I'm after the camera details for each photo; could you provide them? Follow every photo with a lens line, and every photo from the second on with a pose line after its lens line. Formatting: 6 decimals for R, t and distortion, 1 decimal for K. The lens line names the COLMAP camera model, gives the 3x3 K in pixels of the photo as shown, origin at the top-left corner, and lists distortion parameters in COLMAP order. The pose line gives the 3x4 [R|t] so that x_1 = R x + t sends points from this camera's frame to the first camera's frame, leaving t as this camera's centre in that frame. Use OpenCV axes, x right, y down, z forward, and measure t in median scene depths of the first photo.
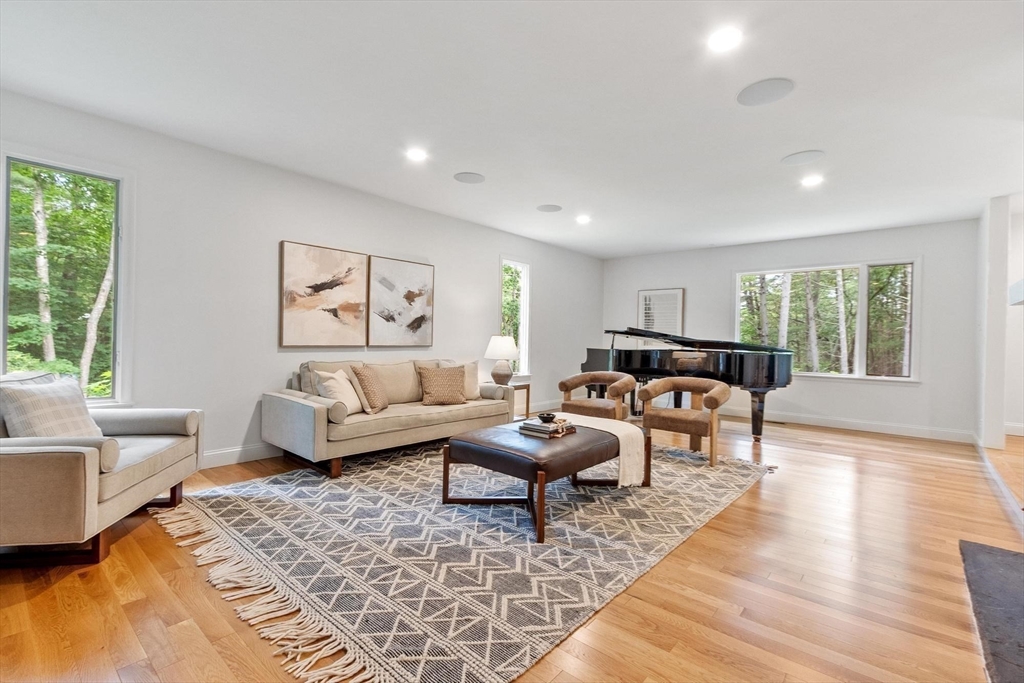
lens RADIAL K [[453.2, 0, 513.6], [0, 453.2, 339.0], [0, 0, 1]] dist [-0.015904, -0.000621]
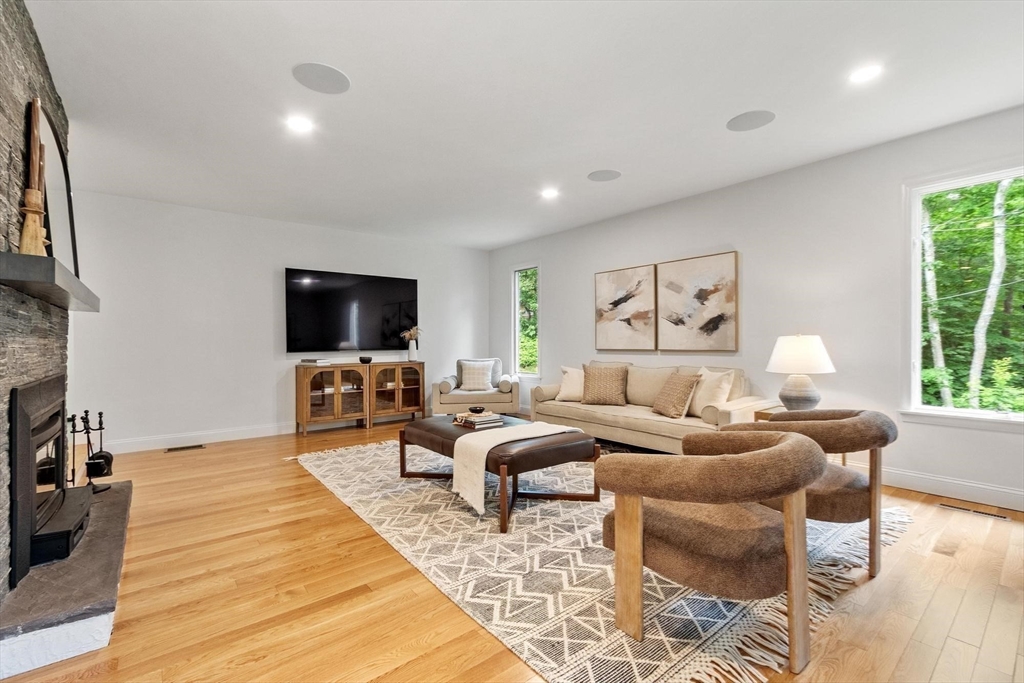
lens RADIAL K [[453.2, 0, 513.9], [0, 453.2, 345.0], [0, 0, 1]] dist [-0.015904, -0.000621]
pose [[-0.175352, -0.012330, -0.984429, 0.791967], [0.001517, 0.999917, -0.012794, 0.017154], [0.984505, -0.003737, -0.175319, 0.874599]]
